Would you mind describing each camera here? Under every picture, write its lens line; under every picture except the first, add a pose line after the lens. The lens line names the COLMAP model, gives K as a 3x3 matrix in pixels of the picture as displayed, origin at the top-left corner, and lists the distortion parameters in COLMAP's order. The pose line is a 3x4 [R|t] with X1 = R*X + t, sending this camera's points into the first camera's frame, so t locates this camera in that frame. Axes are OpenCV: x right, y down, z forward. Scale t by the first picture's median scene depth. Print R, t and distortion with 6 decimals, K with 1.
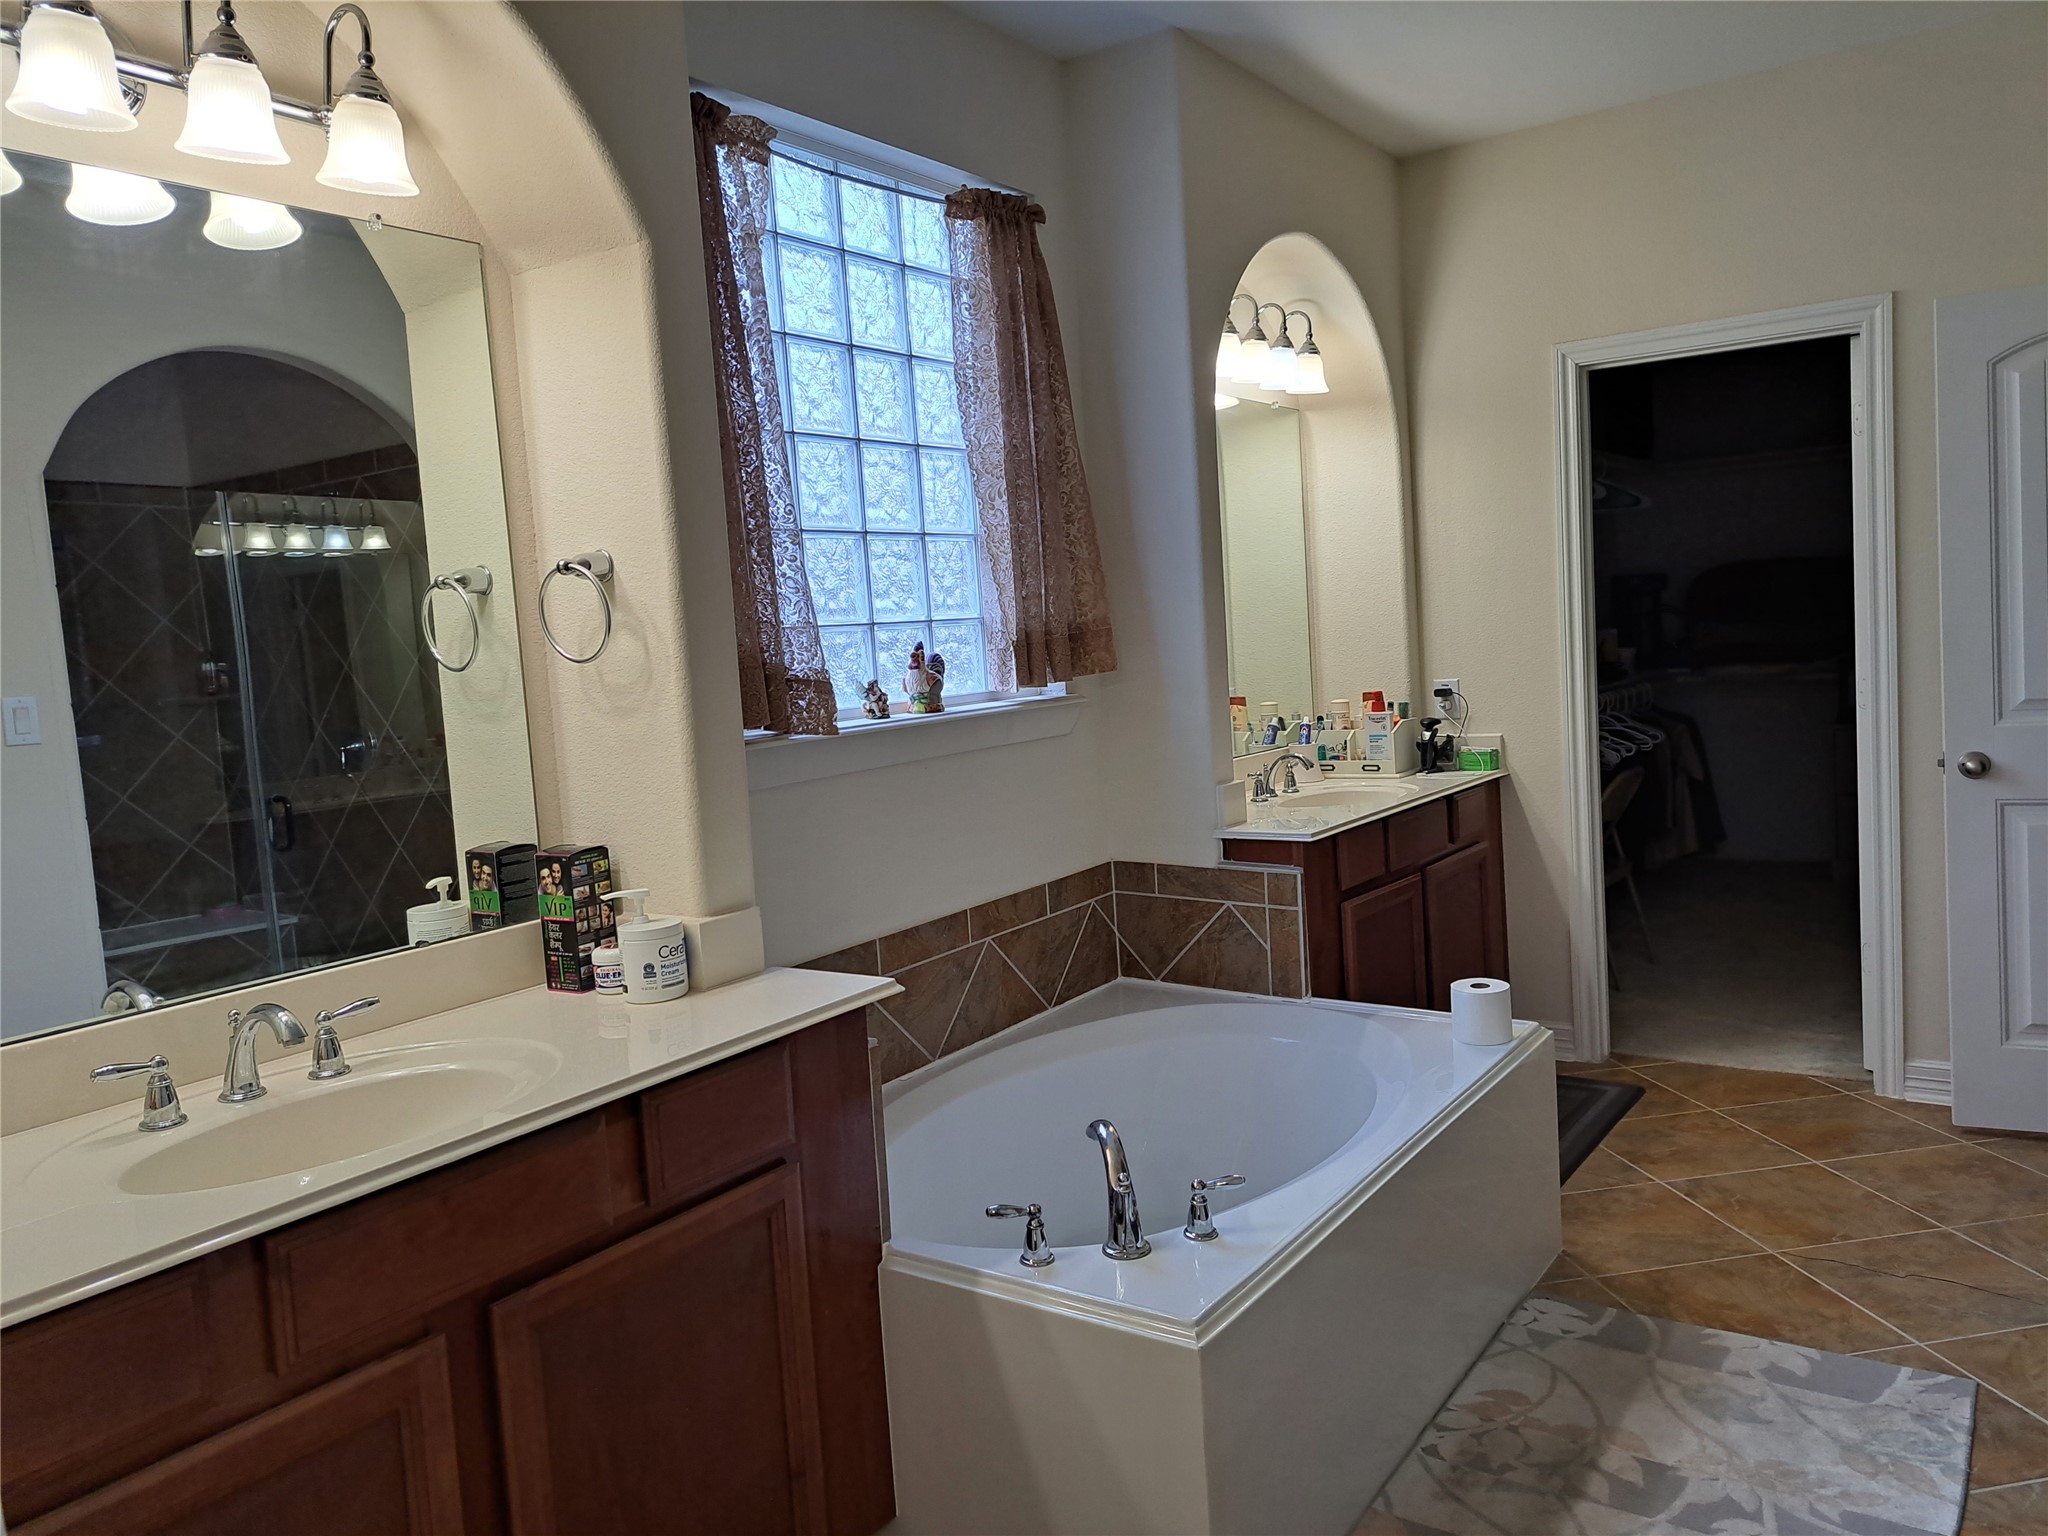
lens RADIAL K [[1459.7, 0, 1019.4], [0, 1459.7, 764.4], [0, 0, 1]] dist [0.048336, -0.058058]
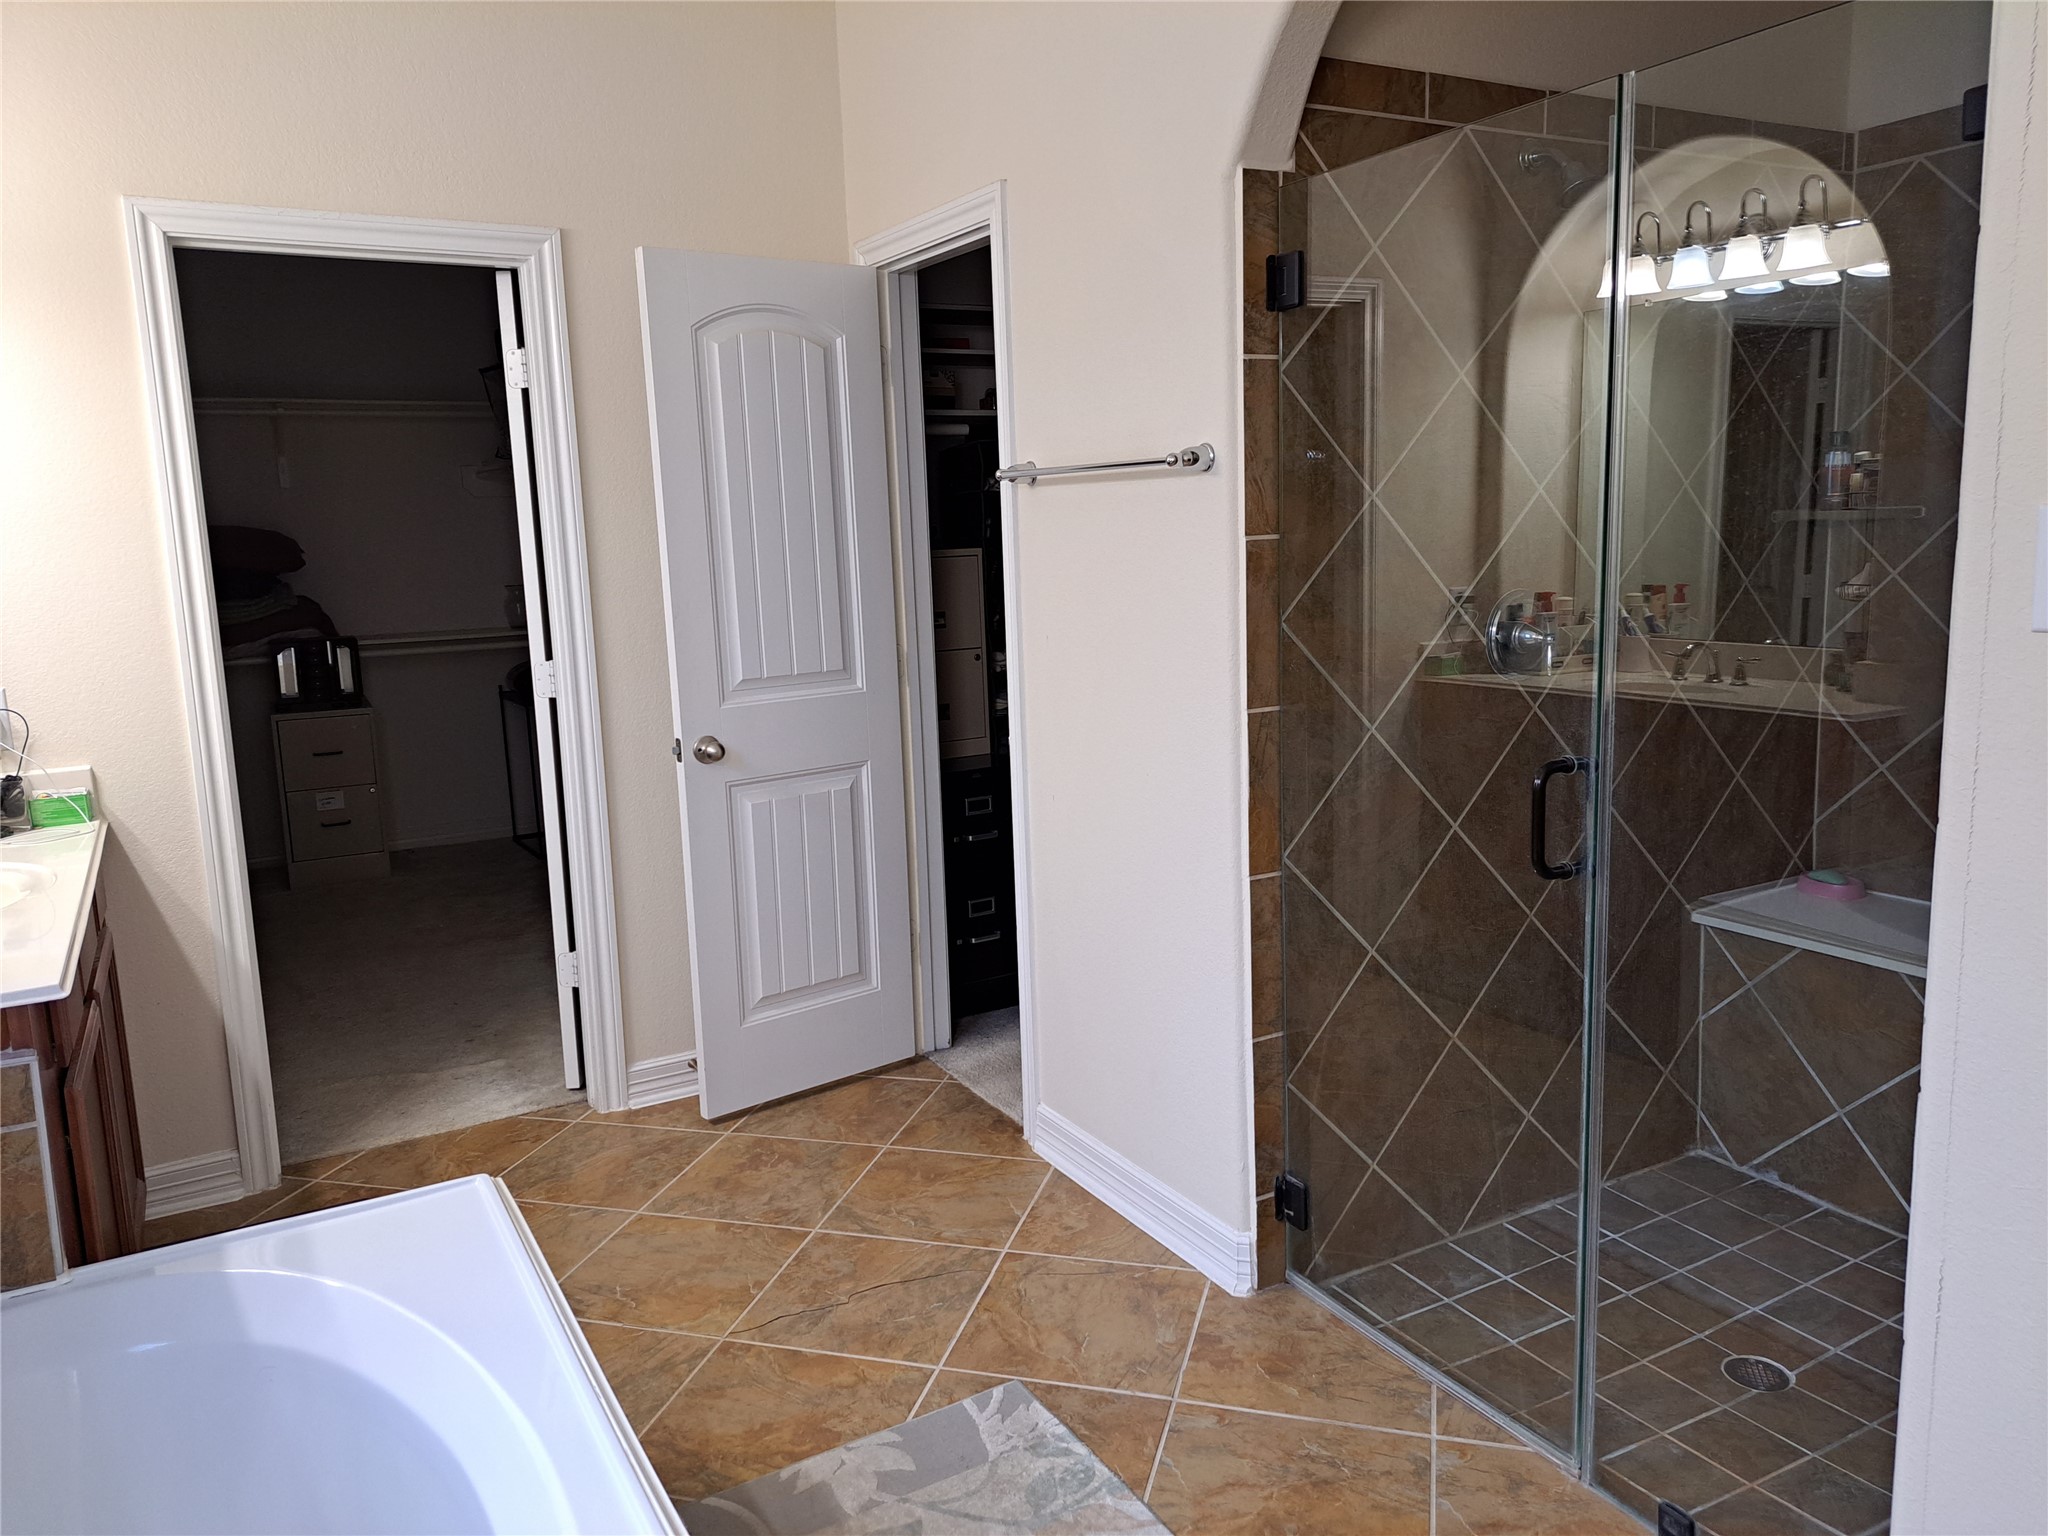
lens RADIAL K [[1459.7, 0, 1025.0], [0, 1459.7, 767.8], [0, 0, 1]] dist [0.048336, -0.058058]
pose [[0.416404, -0.104175, 0.903192, -0.133448], [0.089691, 0.993275, 0.073214, -0.039223], [-0.904745, 0.050522, 0.422947, 0.408256]]
